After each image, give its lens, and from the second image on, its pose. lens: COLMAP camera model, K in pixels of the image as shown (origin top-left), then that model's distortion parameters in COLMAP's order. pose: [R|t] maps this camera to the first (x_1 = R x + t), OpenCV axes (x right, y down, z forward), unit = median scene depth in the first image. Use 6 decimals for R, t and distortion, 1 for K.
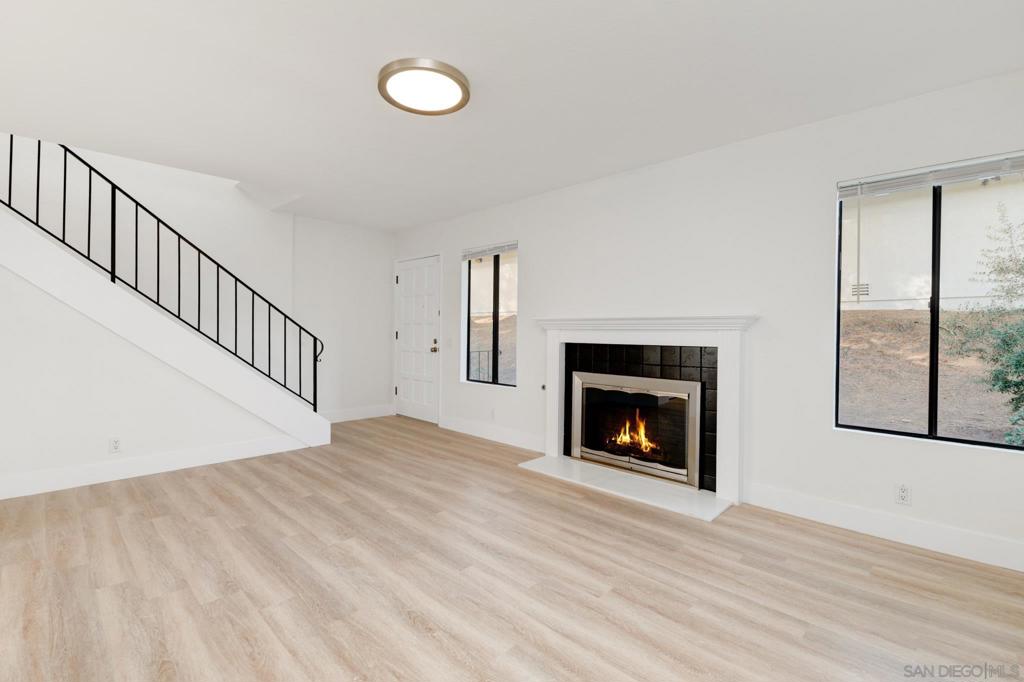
lens RADIAL K [[464.4, 0, 507.8], [0, 464.4, 331.0], [0, 0, 1]] dist [0.000370, -0.000593]
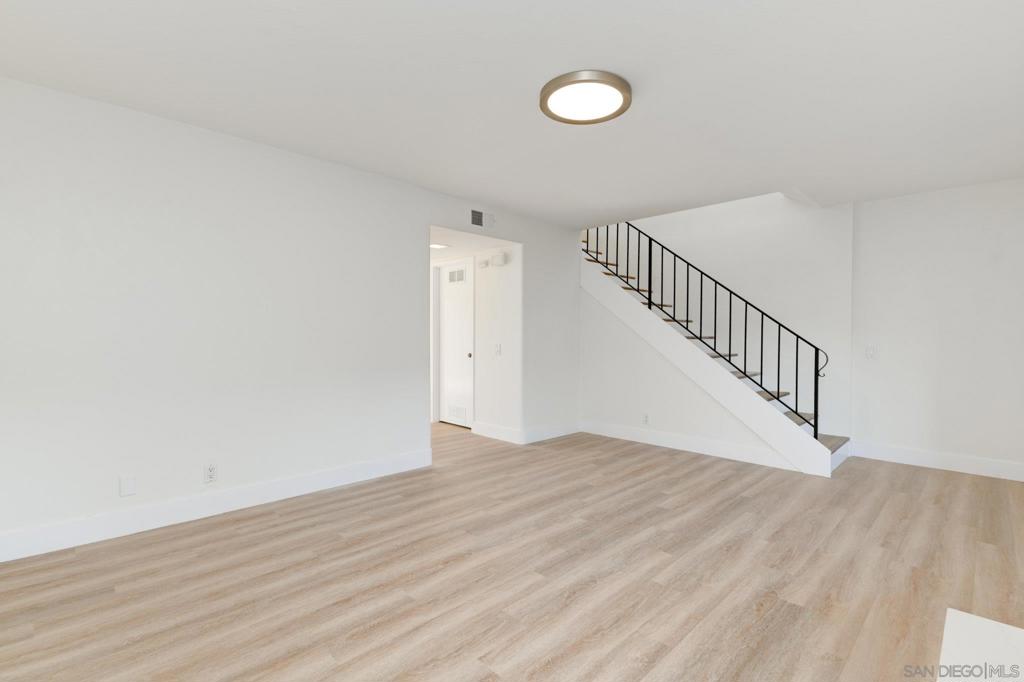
lens RADIAL K [[464.4, 0, 507.8], [0, 464.4, 331.0], [0, 0, 1]] dist [0.000370, -0.000593]
pose [[-0.010419, -0.015708, -0.999822, 0.618659], [-0.007856, 0.999847, -0.015626, 0.007229], [0.999915, 0.007692, -0.010540, 0.641742]]
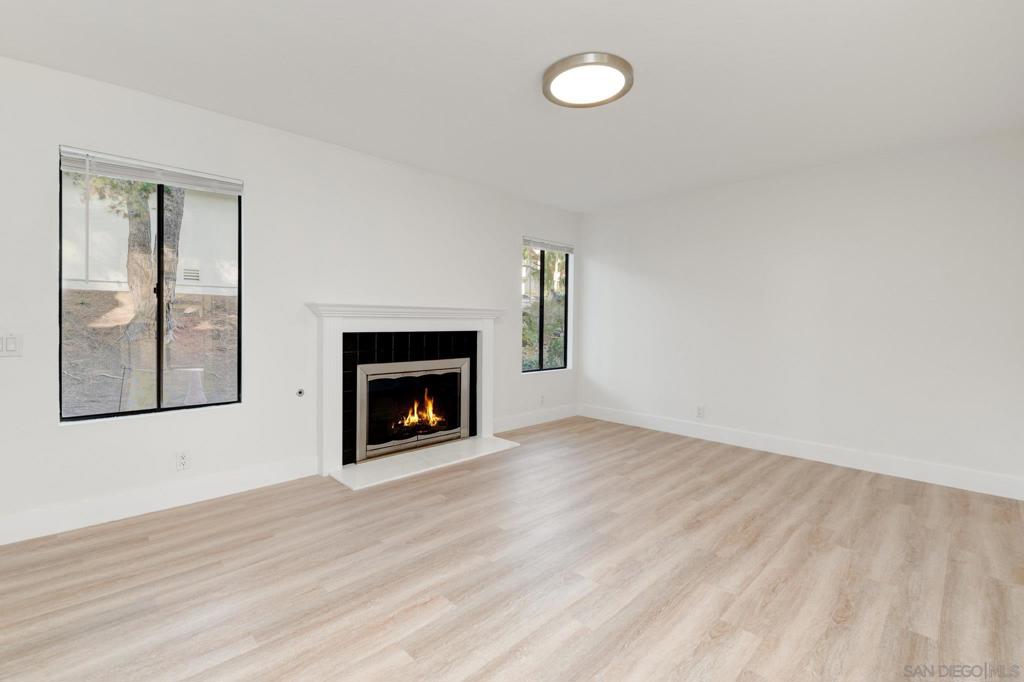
lens RADIAL K [[464.4, 0, 507.8], [0, 464.4, 331.0], [0, 0, 1]] dist [0.000370, -0.000593]
pose [[0.006790, -0.032013, 0.999464, -0.900851], [-0.009900, 0.999436, 0.032079, -0.008984], [-0.999928, -0.010113, 0.006469, 0.876809]]
